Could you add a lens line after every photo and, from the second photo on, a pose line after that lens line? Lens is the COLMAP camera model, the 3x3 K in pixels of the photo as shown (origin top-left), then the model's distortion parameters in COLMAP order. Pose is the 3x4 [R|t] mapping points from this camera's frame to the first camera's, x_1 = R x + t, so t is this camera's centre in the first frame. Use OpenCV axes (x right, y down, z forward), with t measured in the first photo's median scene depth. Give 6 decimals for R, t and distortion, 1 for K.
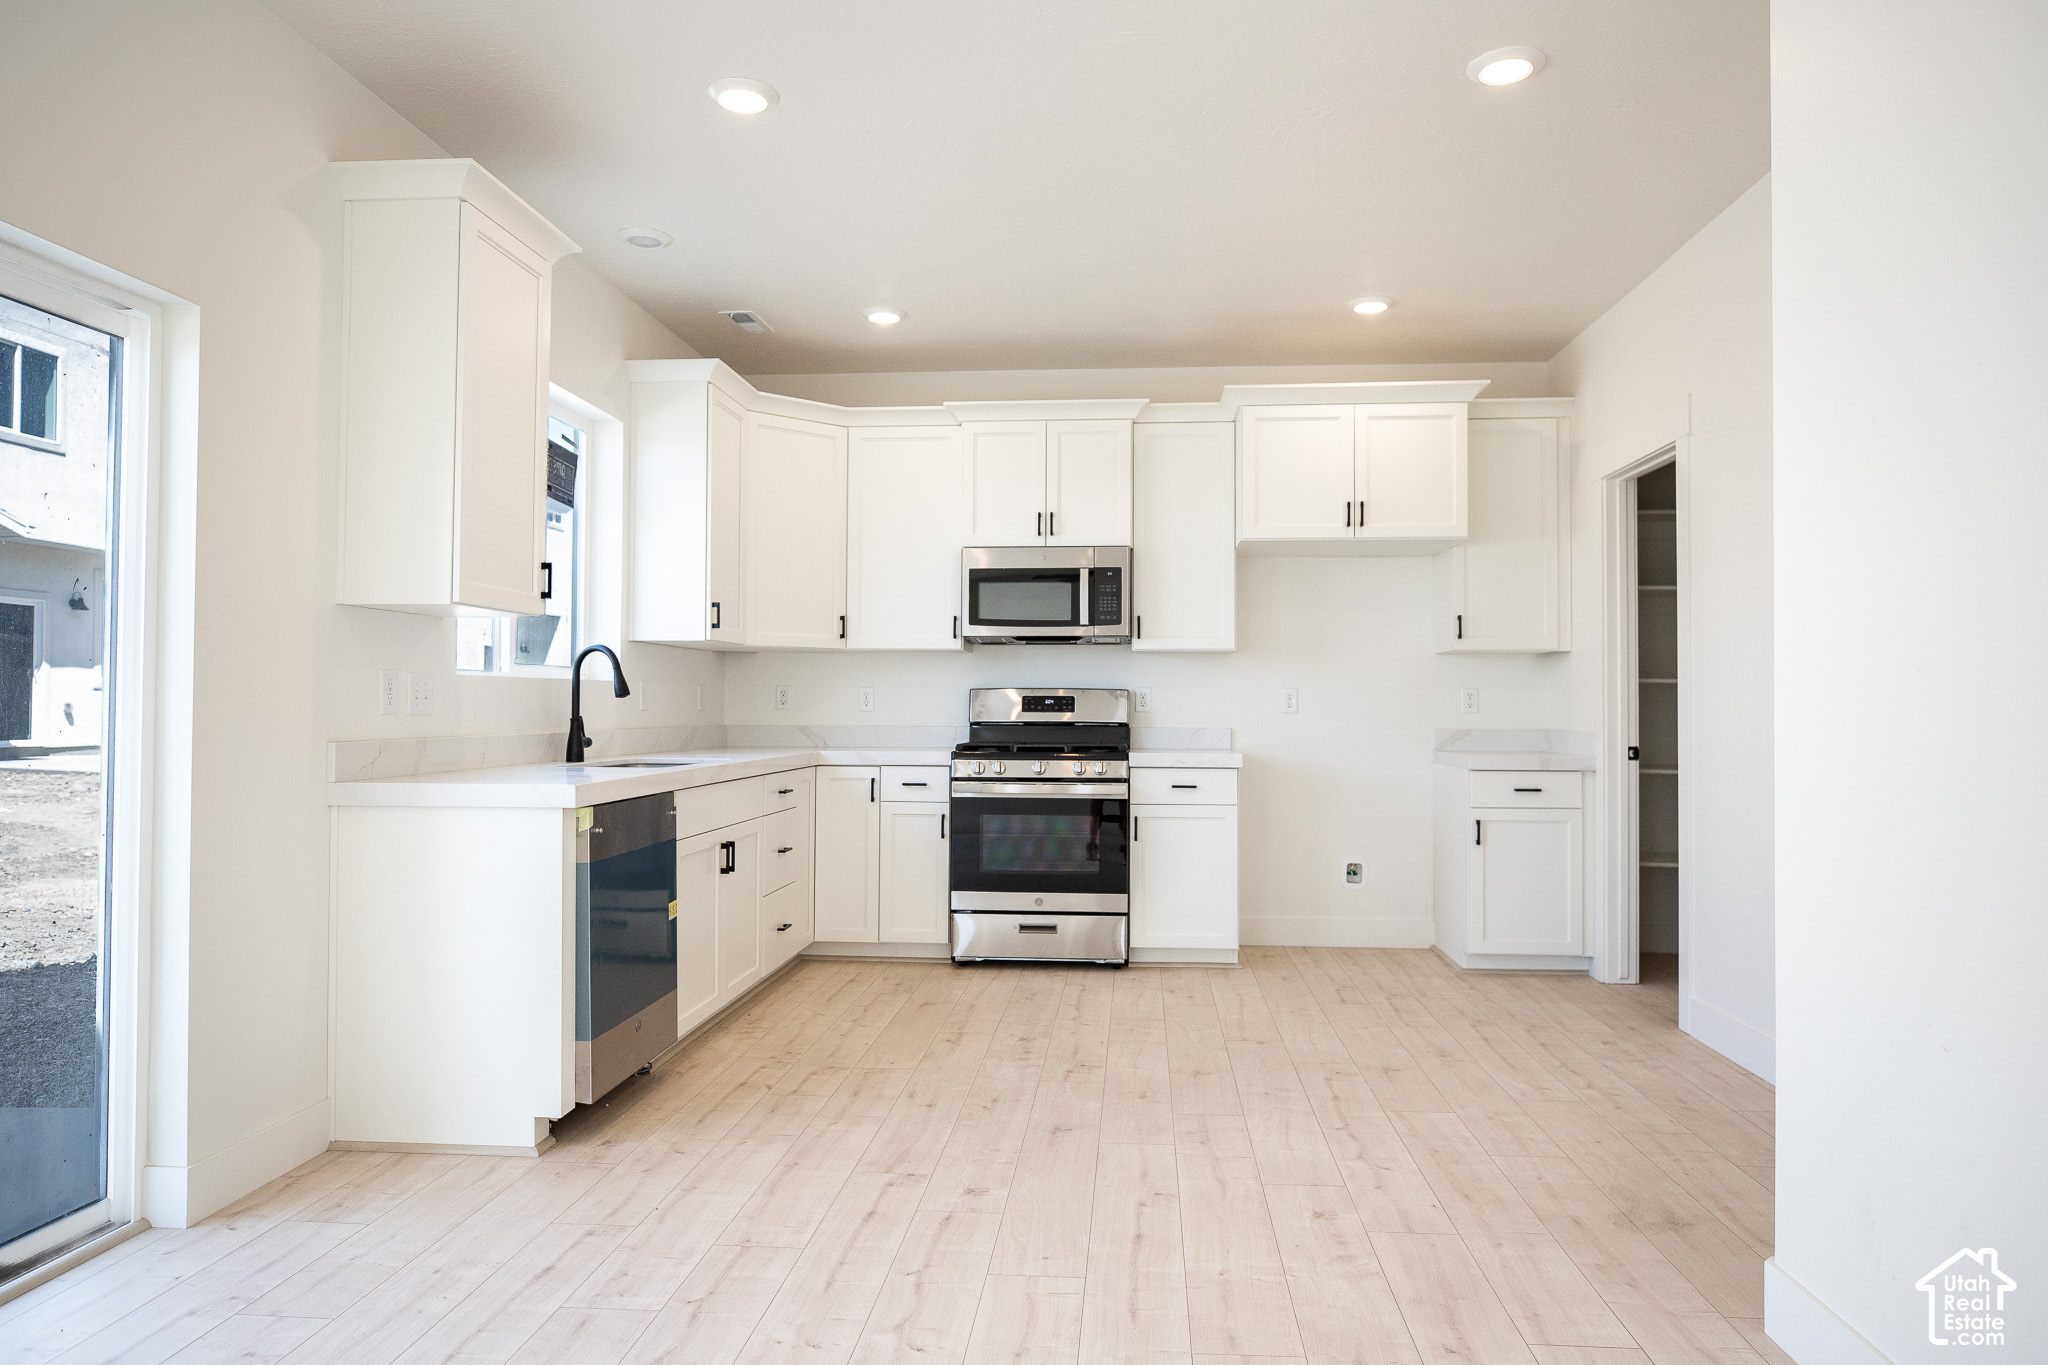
lens RADIAL K [[1260.8, 0, 1025.2], [0, 1260.8, 686.5], [0, 0, 1]] dist [0.001919, -0.000196]
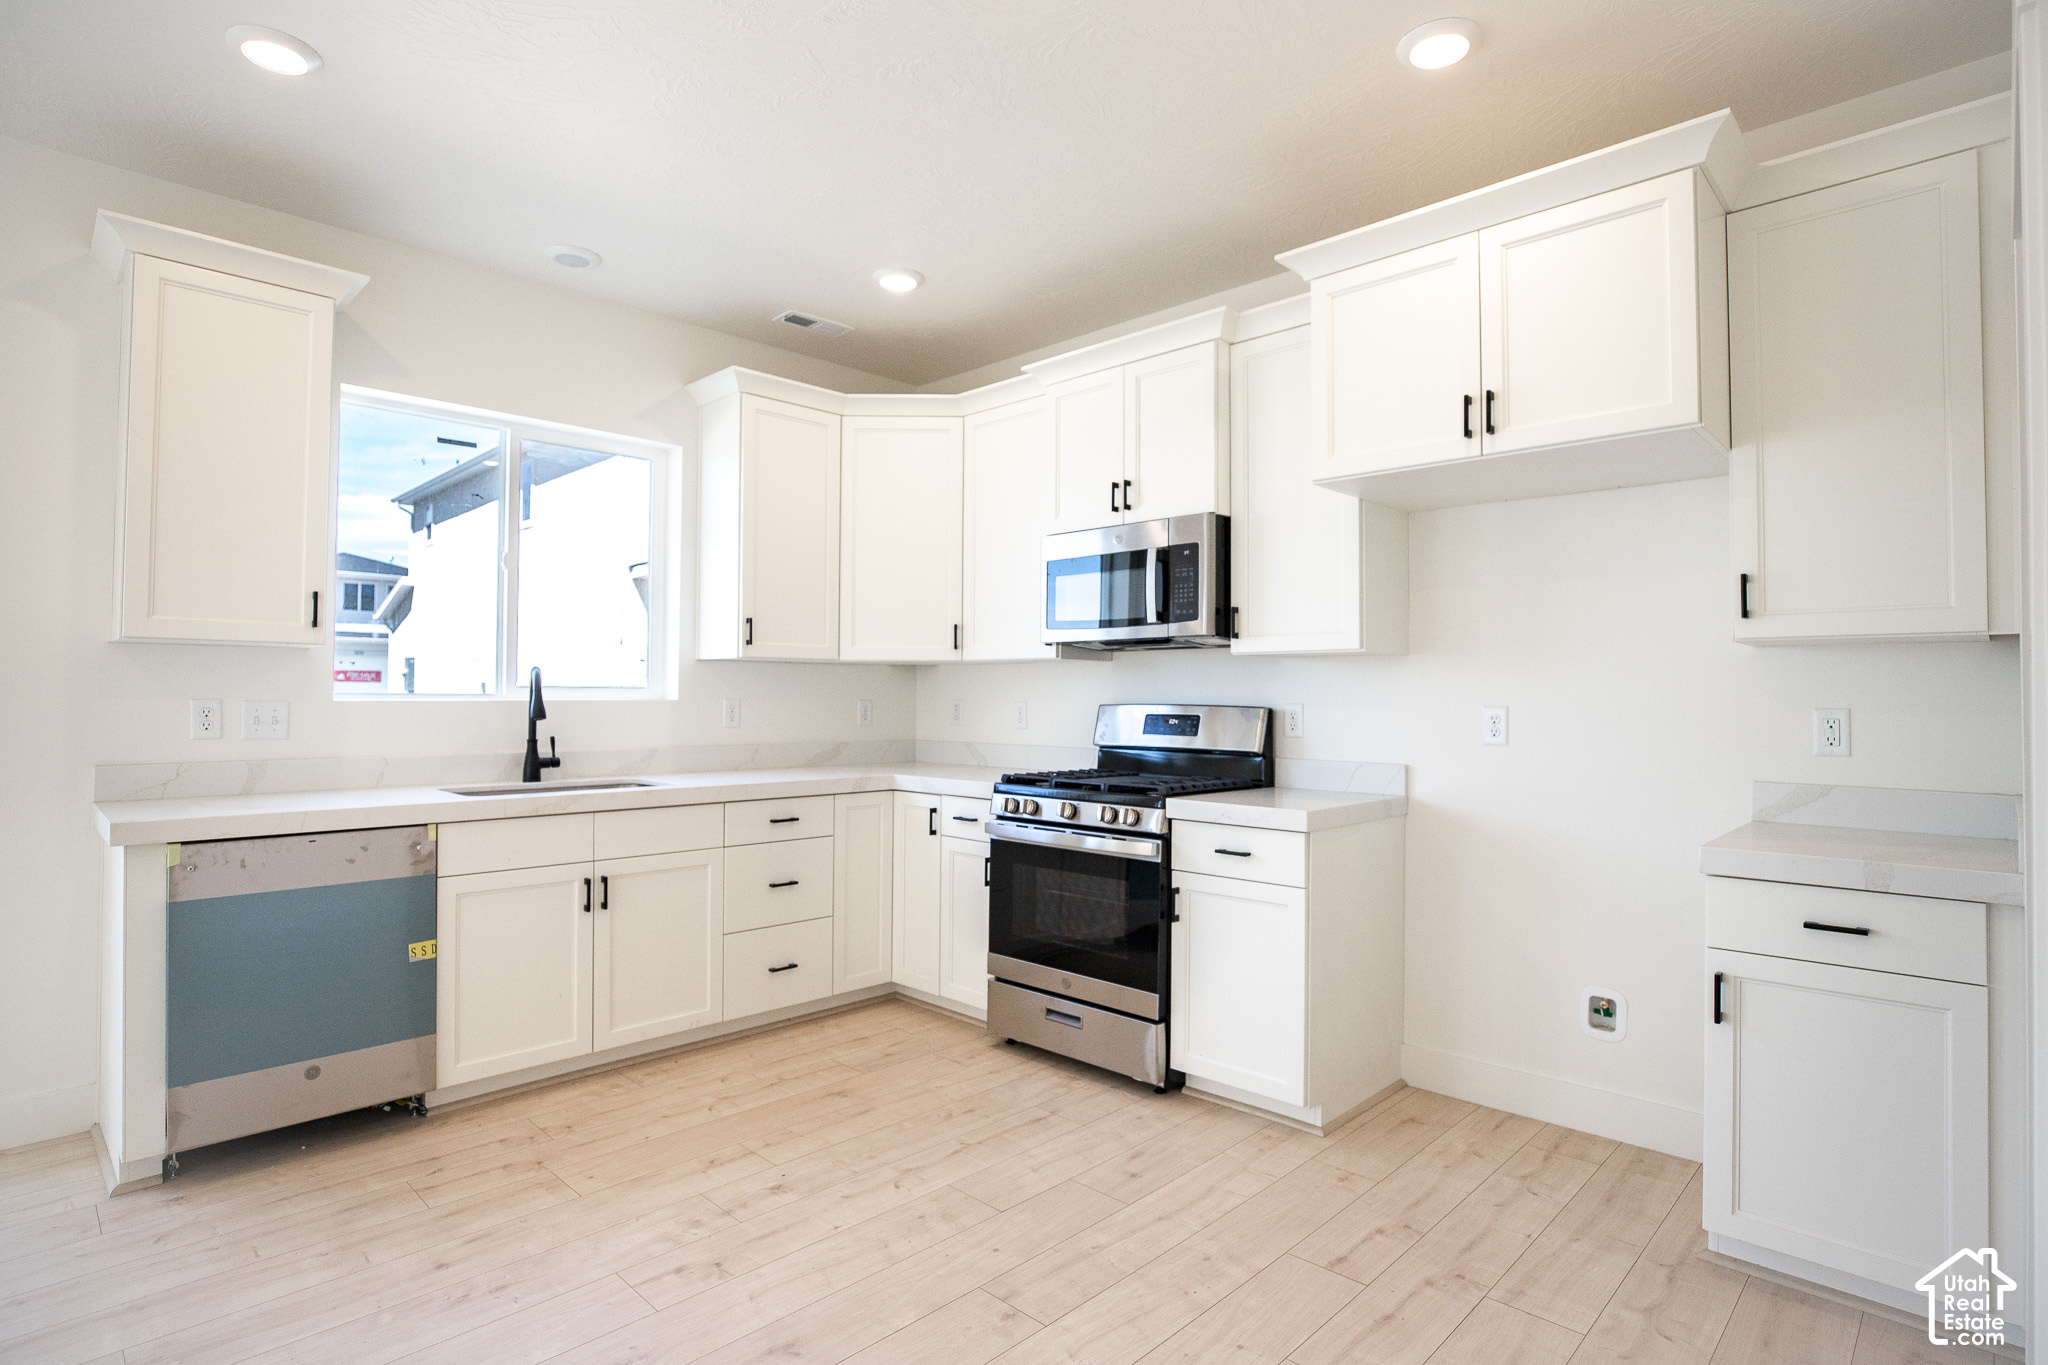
lens RADIAL K [[1035.0, 0, 1023.6], [0, 1035.0, 676.5], [0, 0, 1]] dist [-0.022127, 0.001925]
pose [[0.775397, -0.011817, -0.631363, 0.392476], [0.007740, 0.999928, -0.009210, -0.012091], [0.631427, 0.002255, 0.775432, 0.488189]]
